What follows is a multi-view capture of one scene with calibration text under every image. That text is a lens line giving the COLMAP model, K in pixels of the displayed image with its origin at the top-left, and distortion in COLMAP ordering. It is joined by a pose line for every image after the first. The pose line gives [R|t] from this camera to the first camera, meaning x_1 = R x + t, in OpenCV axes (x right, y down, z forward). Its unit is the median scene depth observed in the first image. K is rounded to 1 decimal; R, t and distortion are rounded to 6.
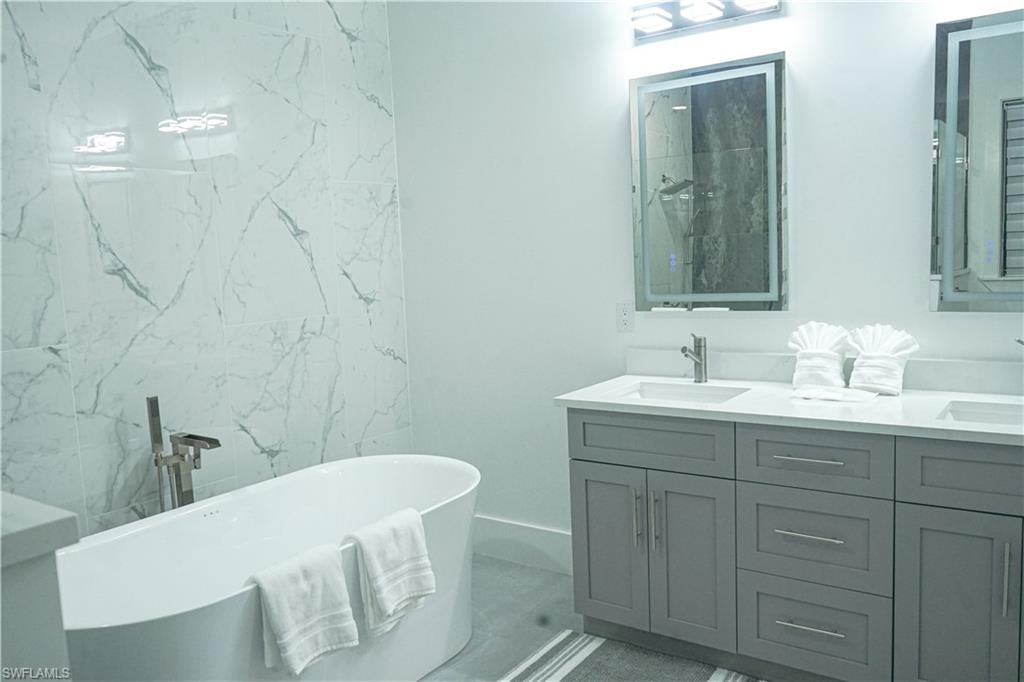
lens RADIAL K [[811.7, 0, 511.8], [0, 811.7, 341.5], [0, 0, 1]] dist [0.000783, 0.001997]
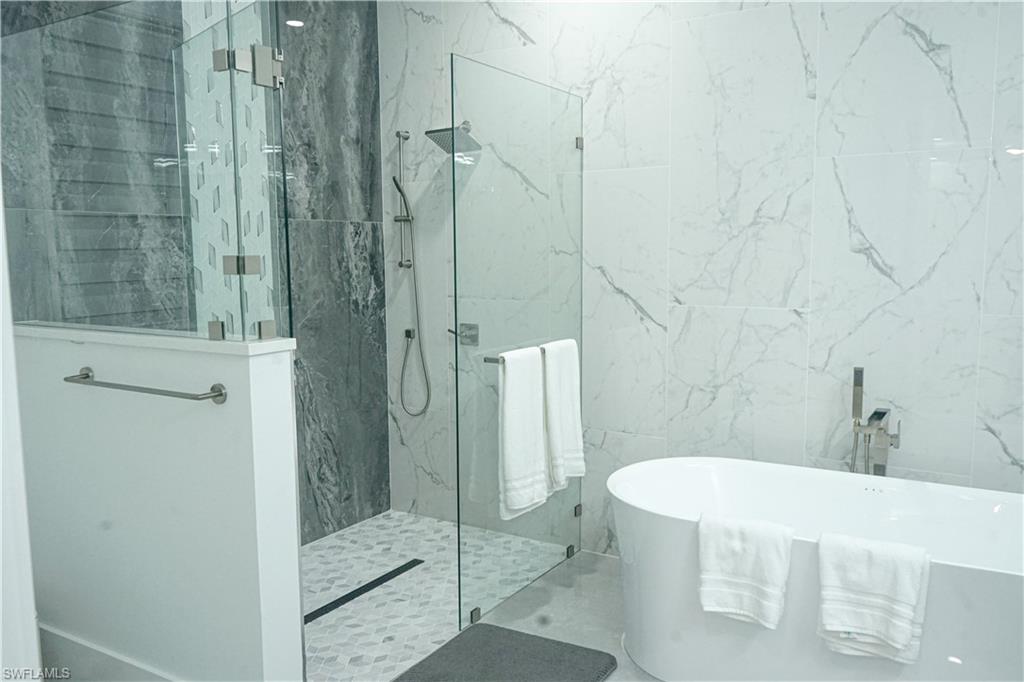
lens RADIAL K [[811.7, 0, 512.7], [0, 811.7, 342.1], [0, 0, 1]] dist [0.000783, 0.001997]
pose [[0.062589, 0.152906, -0.986257, 0.599063], [-0.104728, 0.983745, 0.145870, -0.075765], [0.992529, 0.094158, 0.077585, 0.461213]]
